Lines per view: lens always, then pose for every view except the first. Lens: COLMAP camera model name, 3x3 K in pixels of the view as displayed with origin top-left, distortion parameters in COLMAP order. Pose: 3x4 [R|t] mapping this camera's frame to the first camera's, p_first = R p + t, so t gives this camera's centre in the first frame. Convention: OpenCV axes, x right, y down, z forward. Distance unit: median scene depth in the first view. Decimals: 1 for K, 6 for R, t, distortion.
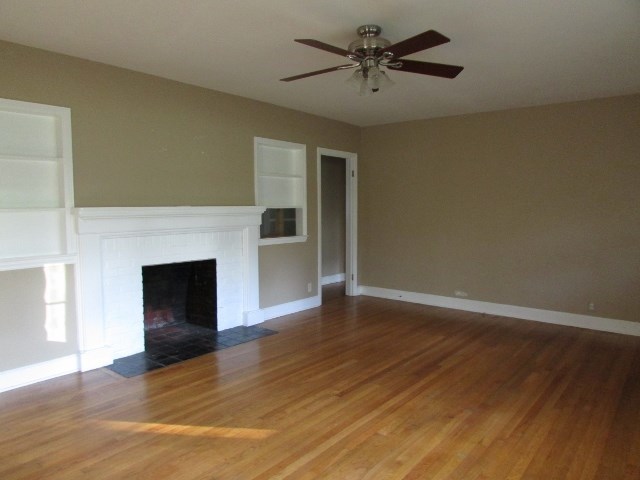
lens RADIAL K [[453.5, 0, 320.0], [0, 453.5, 240.0], [0, 0, 1]] dist [0.022659, 0.001633]
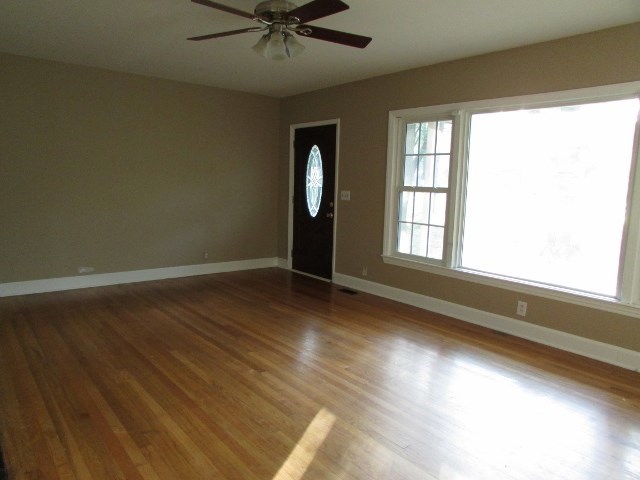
lens RADIAL K [[461.8, 0, 317.0], [0, 461.8, 248.8], [0, 0, 1]] dist [0.006118, 0.003130]
pose [[0.214985, -0.131517, 0.967721, -0.759942], [0.043857, 0.991192, 0.124964, -0.022490], [-0.975632, 0.015576, 0.218859, 0.618875]]
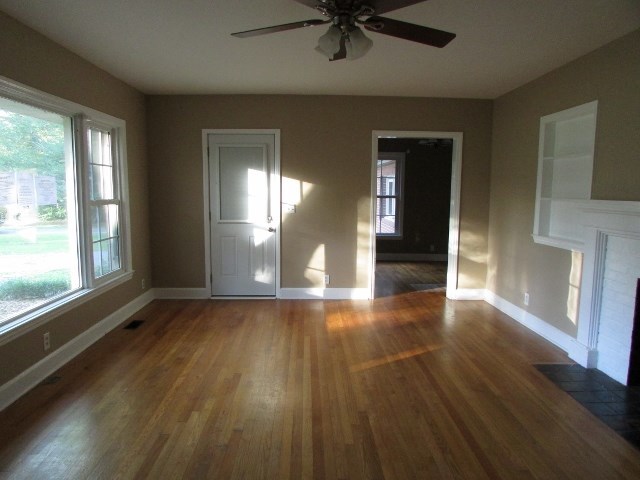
lens RADIAL K [[461.8, 0, 317.0], [0, 461.8, 248.8], [0, 0, 1]] dist [0.006118, 0.003130]
pose [[-0.760302, 0.070591, -0.645723, 0.606195], [-0.067371, 0.980147, 0.186475, -0.116185], [0.646067, 0.185281, -0.740452, 1.417732]]
